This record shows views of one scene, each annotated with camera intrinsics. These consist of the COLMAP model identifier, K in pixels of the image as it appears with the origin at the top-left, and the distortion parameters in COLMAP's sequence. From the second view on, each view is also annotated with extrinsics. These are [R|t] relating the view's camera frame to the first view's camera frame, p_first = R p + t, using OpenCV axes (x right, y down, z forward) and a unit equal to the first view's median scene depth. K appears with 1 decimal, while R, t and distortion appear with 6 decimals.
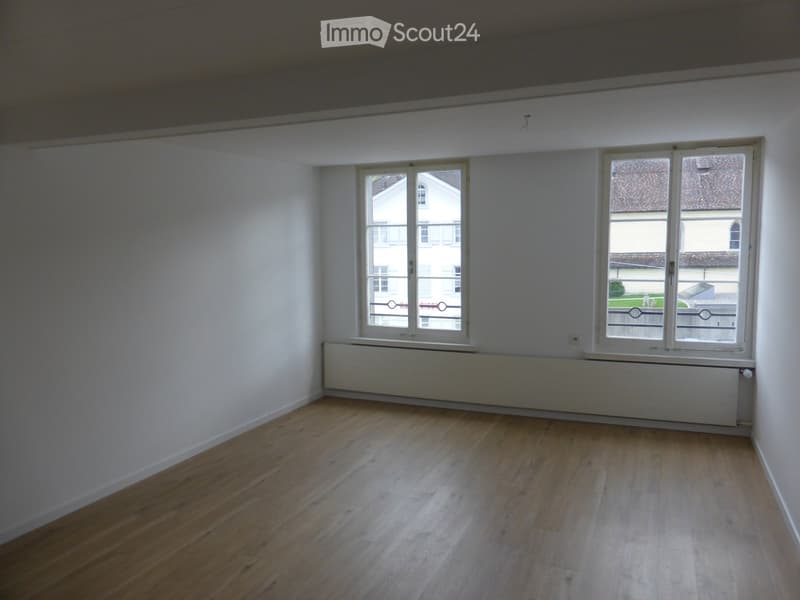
lens RADIAL K [[591.3, 0, 399.9], [0, 591.3, 309.8], [0, 0, 1]] dist [-0.029253, 0.000080]
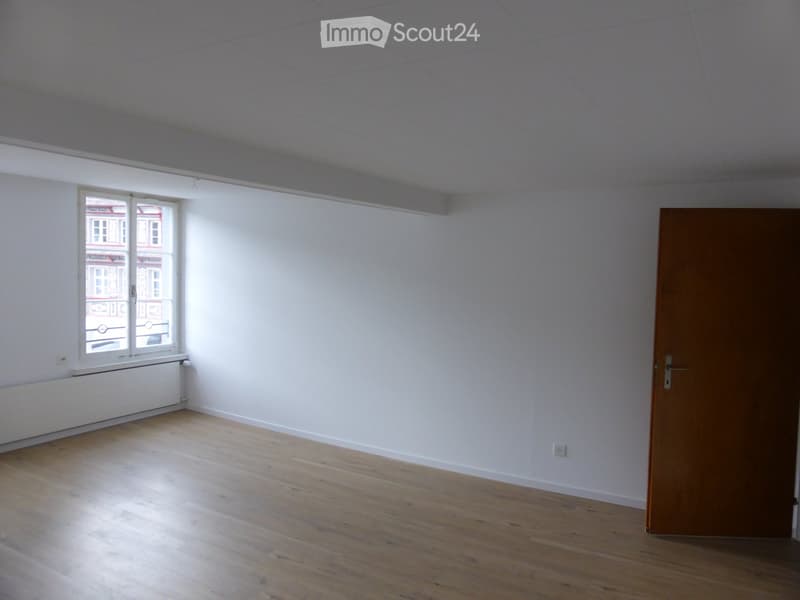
lens RADIAL K [[591.3, 0, 399.9], [0, 591.3, 309.8], [0, 0, 1]] dist [-0.029253, 0.000080]
pose [[0.094699, -0.046365, 0.994426, -0.742117], [0.087224, 0.995460, 0.038106, -0.027809], [-0.991677, 0.083129, 0.098313, 0.319693]]
